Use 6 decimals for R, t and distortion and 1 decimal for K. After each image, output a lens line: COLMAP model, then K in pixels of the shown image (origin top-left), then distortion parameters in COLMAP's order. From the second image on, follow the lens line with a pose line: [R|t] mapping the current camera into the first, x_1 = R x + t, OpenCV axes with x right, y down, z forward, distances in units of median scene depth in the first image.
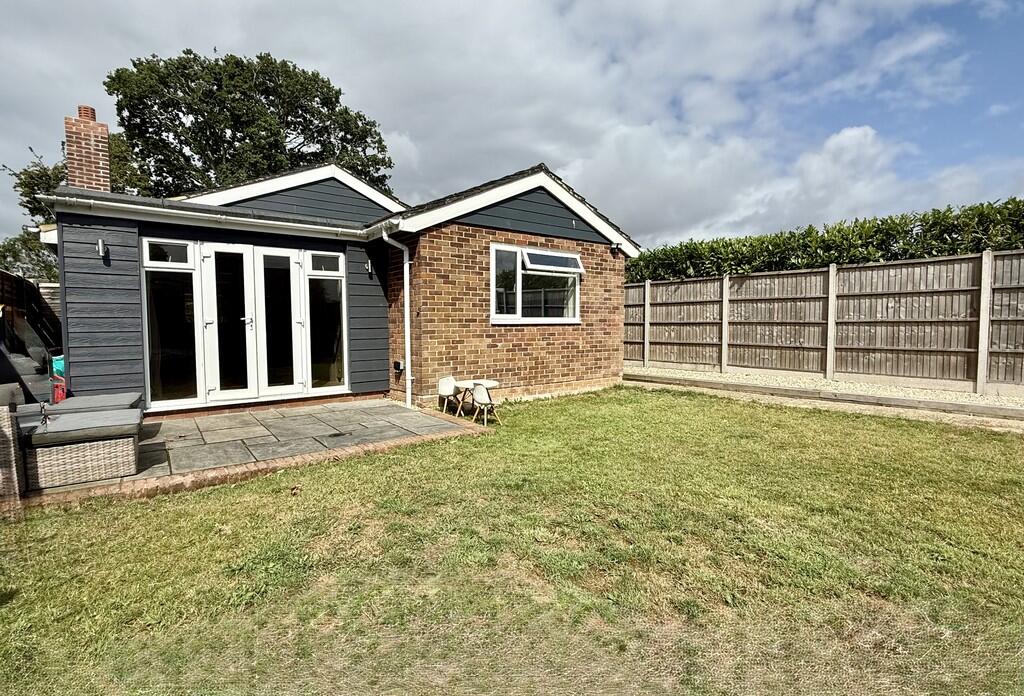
lens RADIAL K [[476.3, 0, 512.0], [0, 476.3, 348.0], [0, 0, 1]] dist [0.009890, 0.000291]
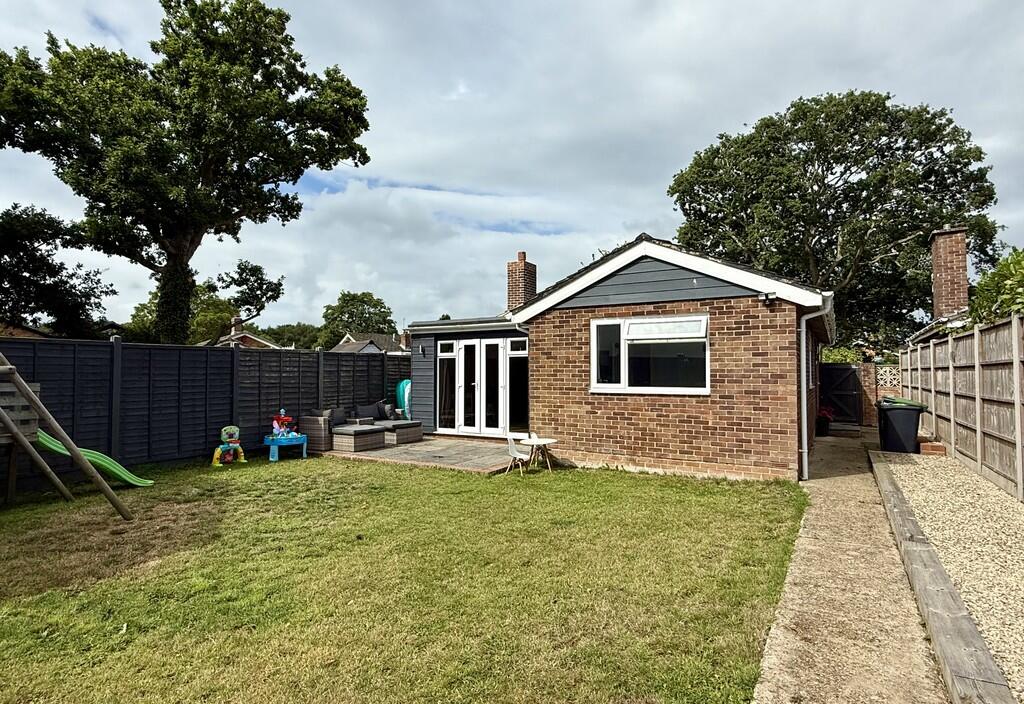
lens RADIAL K [[548.8, 0, 512.0], [0, 548.8, 352.0], [0, 0, 1]] dist [0.002108, 0.000520]
pose [[0.379777, -0.029519, -0.924607, 1.070504], [-0.052256, 0.997210, -0.053300, -0.066764], [0.923601, 0.068558, 0.377175, 0.346406]]
